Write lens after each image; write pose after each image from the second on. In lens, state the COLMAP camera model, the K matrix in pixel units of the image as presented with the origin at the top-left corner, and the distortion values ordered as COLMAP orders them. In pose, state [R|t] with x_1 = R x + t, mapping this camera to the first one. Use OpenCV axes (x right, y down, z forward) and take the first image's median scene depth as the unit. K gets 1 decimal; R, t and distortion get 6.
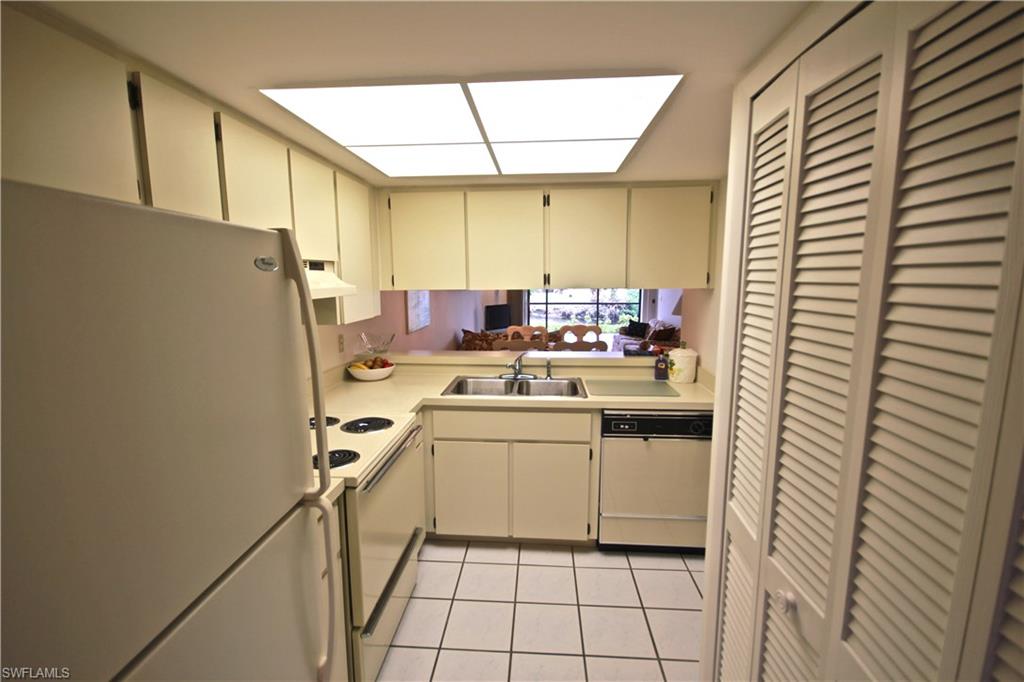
lens RADIAL K [[466.8, 0, 507.1], [0, 466.8, 344.3], [0, 0, 1]] dist [-0.001458, -0.000037]
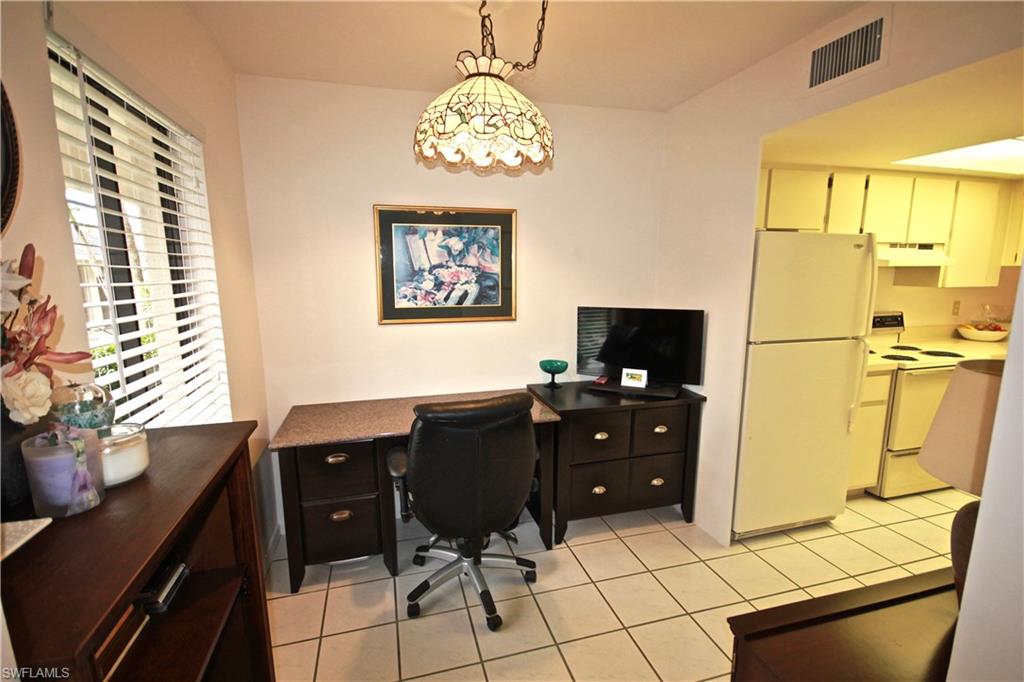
lens RADIAL K [[476.8, 0, 510.8], [0, 476.8, 353.6], [0, 0, 1]] dist [0.000797, -0.000393]
pose [[0.337429, 0.164742, -0.926823, 0.588193], [-0.127831, 0.983466, 0.128270, 0.139279], [0.932631, 0.075194, 0.352909, -0.738441]]
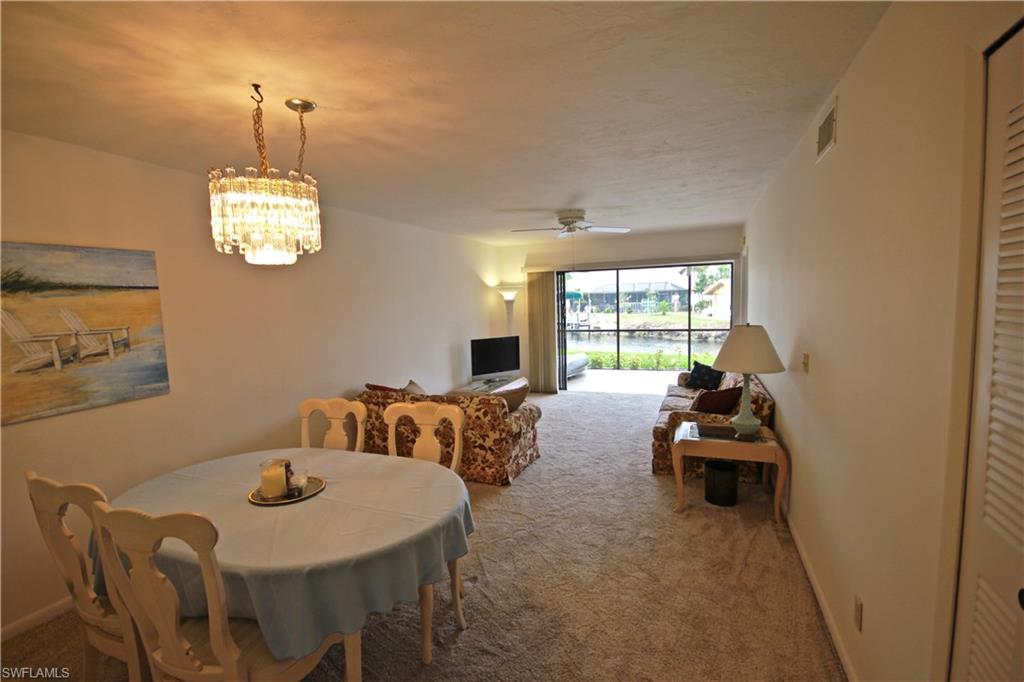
lens RADIAL K [[476.8, 0, 510.8], [0, 476.8, 353.6], [0, 0, 1]] dist [0.000797, -0.000393]
pose [[0.953716, 0.005411, -0.300660, 0.863654], [-0.012532, 0.999685, -0.021763, -0.185567], [0.300447, 0.024523, 0.953483, 1.348717]]
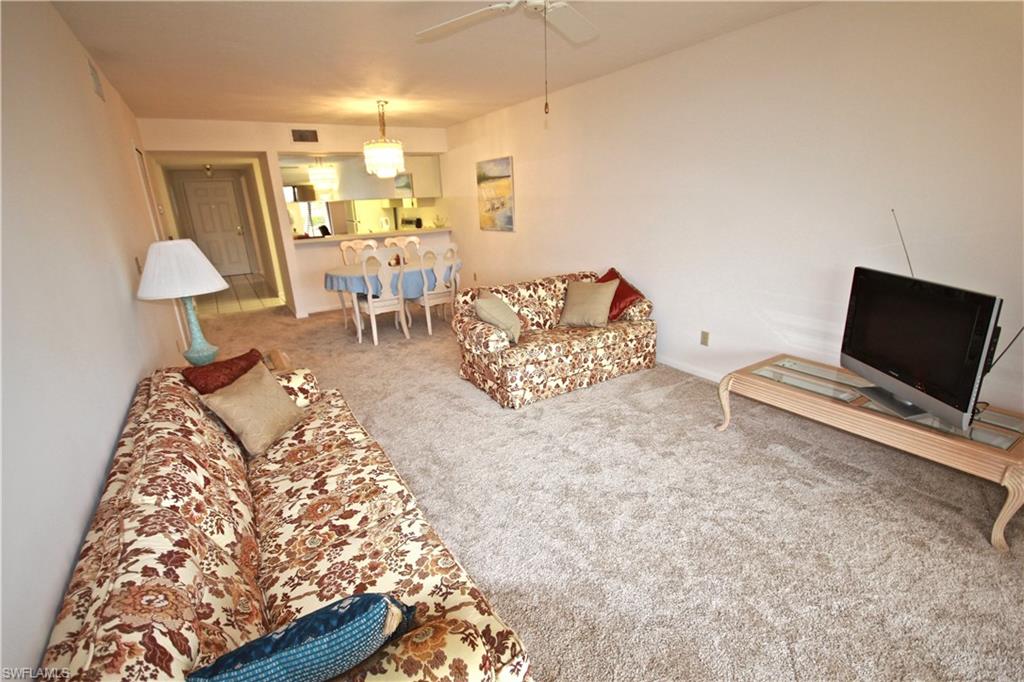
lens RADIAL K [[471.9, 0, 509.7], [0, 471.9, 347.2], [0, 0, 1]] dist [-0.001378, -0.000658]
pose [[-0.806430, 0.219980, -0.548890, 1.137199], [-0.038319, 0.906838, 0.419734, -0.590630], [0.590087, 0.359518, -0.722872, 4.297726]]
